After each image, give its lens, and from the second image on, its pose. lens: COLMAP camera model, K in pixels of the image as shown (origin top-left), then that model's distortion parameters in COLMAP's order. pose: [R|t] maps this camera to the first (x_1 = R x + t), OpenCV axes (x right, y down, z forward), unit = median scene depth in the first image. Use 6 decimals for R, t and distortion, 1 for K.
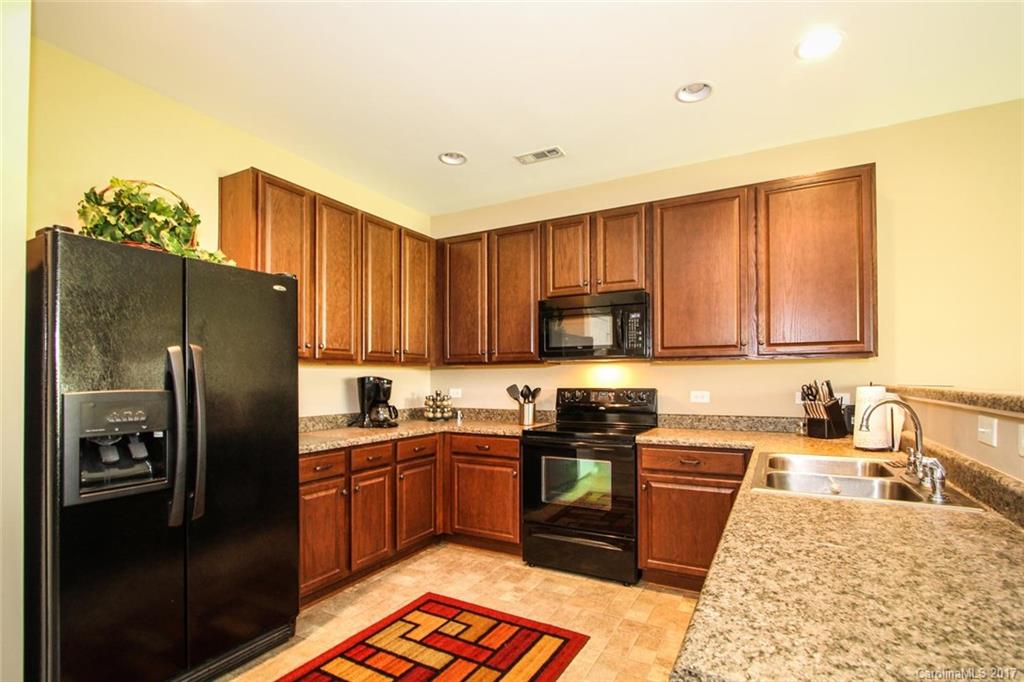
lens RADIAL K [[484.9, 0, 522.8], [0, 484.9, 378.8], [0, 0, 1]] dist [-0.013489, 0.000972]
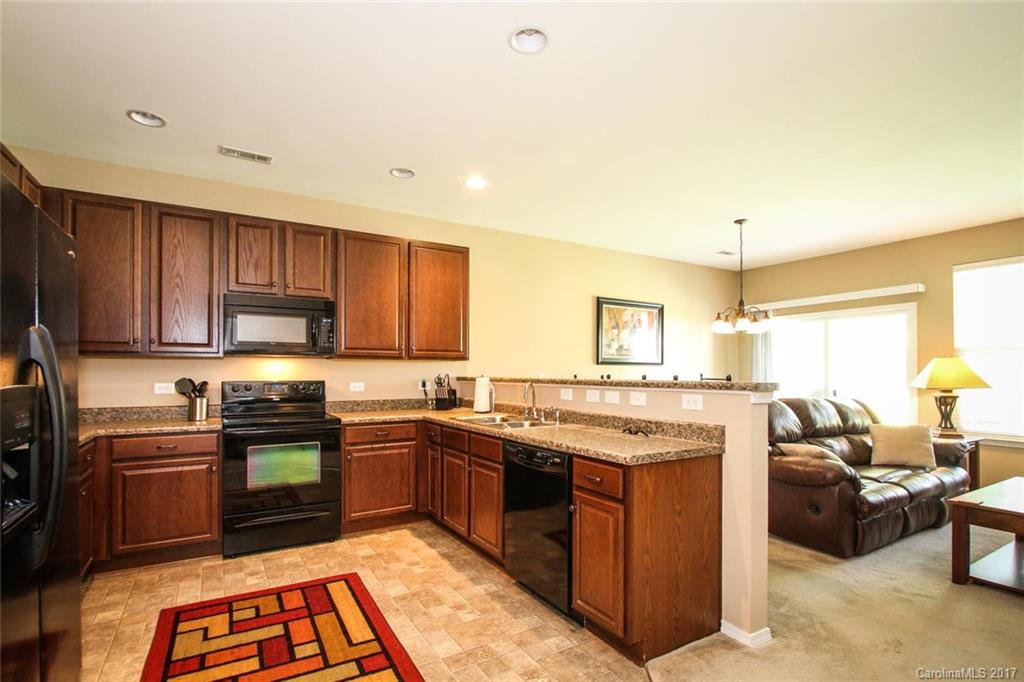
lens RADIAL K [[484.9, 0, 506.5], [0, 484.9, 375.7], [0, 0, 1]] dist [-0.013489, 0.000972]
pose [[0.508153, -0.001915, 0.861265, -0.581495], [-0.002886, 0.999988, 0.003927, 0.001694], [-0.861262, -0.004481, 0.508141, -0.001303]]
